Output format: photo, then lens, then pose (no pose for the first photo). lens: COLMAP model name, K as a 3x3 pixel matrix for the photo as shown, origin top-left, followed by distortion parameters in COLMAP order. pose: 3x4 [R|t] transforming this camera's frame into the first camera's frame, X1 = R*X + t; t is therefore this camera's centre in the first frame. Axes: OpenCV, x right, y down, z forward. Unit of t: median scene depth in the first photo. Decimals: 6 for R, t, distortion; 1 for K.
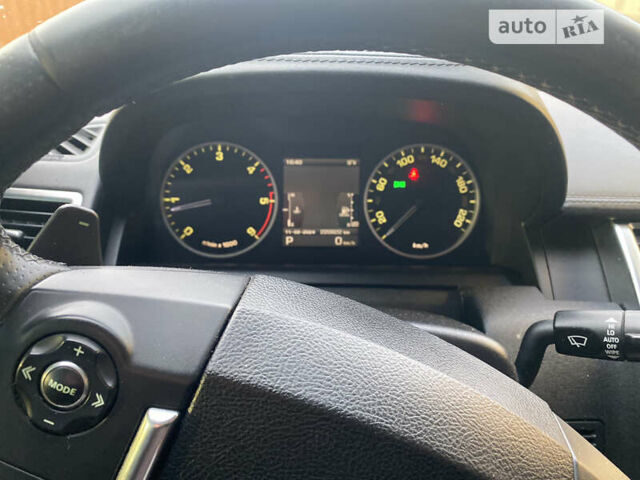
lens RADIAL K [[489.3, 0, 320.6], [0, 489.3, 240.0], [0, 0, 1]] dist [0.000194, -0.000772]
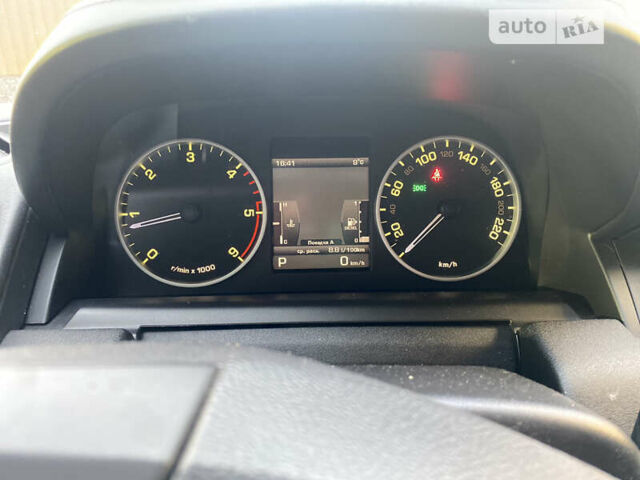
lens RADIAL K [[489.3, 0, 319.4], [0, 489.3, 239.7], [0, 0, 1]] dist [0.000194, -0.000772]
pose [[0.999478, -0.024547, 0.021004, -0.019789], [0.024951, 0.999505, -0.019187, -0.018960], [-0.020522, 0.019701, 0.999595, 0.212486]]
